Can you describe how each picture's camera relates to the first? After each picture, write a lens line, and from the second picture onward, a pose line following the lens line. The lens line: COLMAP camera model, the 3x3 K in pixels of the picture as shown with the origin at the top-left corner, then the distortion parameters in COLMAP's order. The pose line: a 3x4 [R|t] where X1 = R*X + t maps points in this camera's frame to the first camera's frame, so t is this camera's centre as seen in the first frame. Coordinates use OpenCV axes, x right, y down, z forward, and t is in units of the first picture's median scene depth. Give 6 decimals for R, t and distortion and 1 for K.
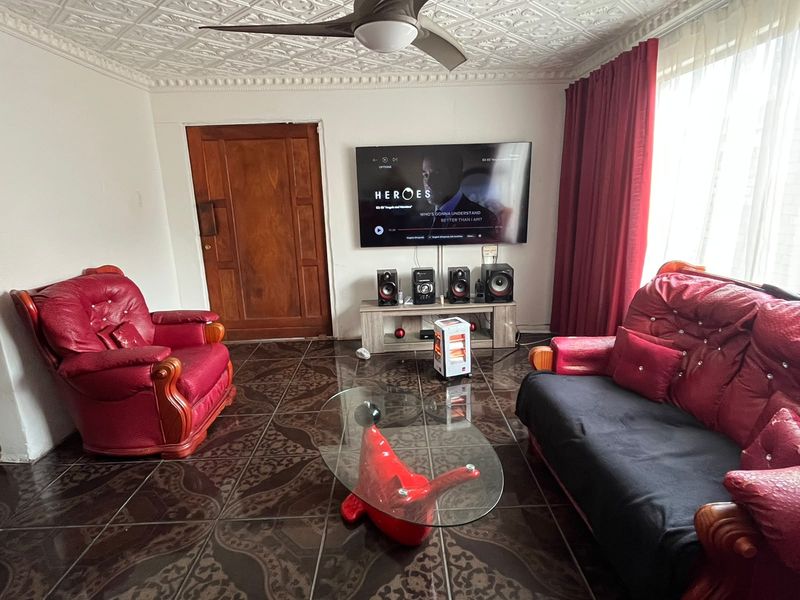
lens RADIAL K [[446.1, 0, 399.9], [0, 446.1, 301.0], [0, 0, 1]] dist [-0.000994, -0.000609]
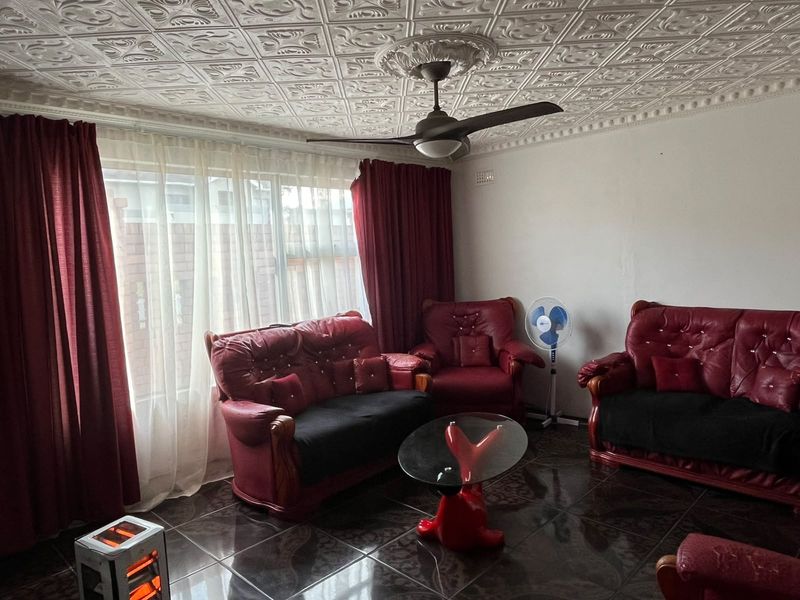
lens RADIAL K [[543.2, 0, 397.7], [0, 543.2, 297.9], [0, 0, 1]] dist [-0.002240, -0.003727]
pose [[-0.696700, 0.006503, 0.717333, -0.463047], [0.242346, 0.943302, 0.226825, -0.228132], [-0.675187, 0.331872, -0.658775, 0.948553]]
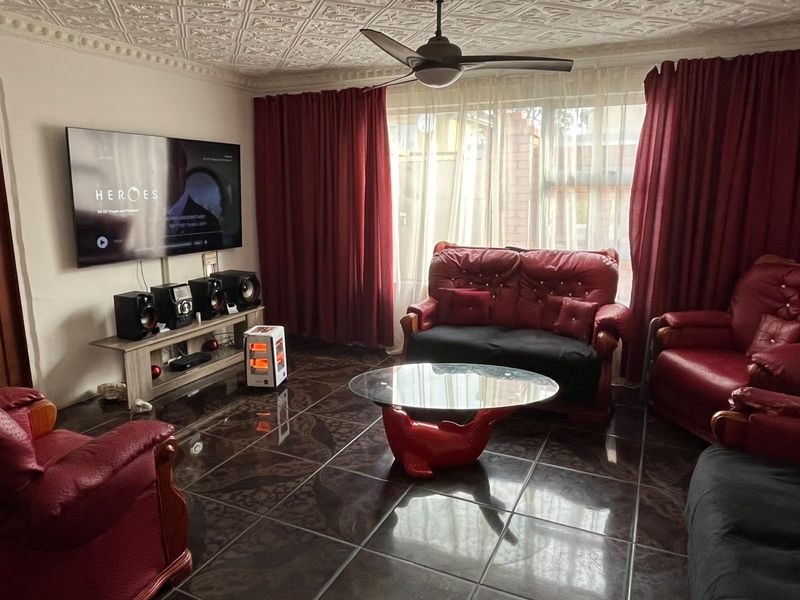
lens RADIAL K [[543.2, 0, 397.7], [0, 543.2, 297.9], [0, 0, 1]] dist [-0.002240, -0.003727]
pose [[0.454293, -0.146511, 0.878722, -0.647909], [0.202044, 0.977625, 0.058546, -0.024290], [-0.867638, 0.150944, 0.473730, 0.176061]]
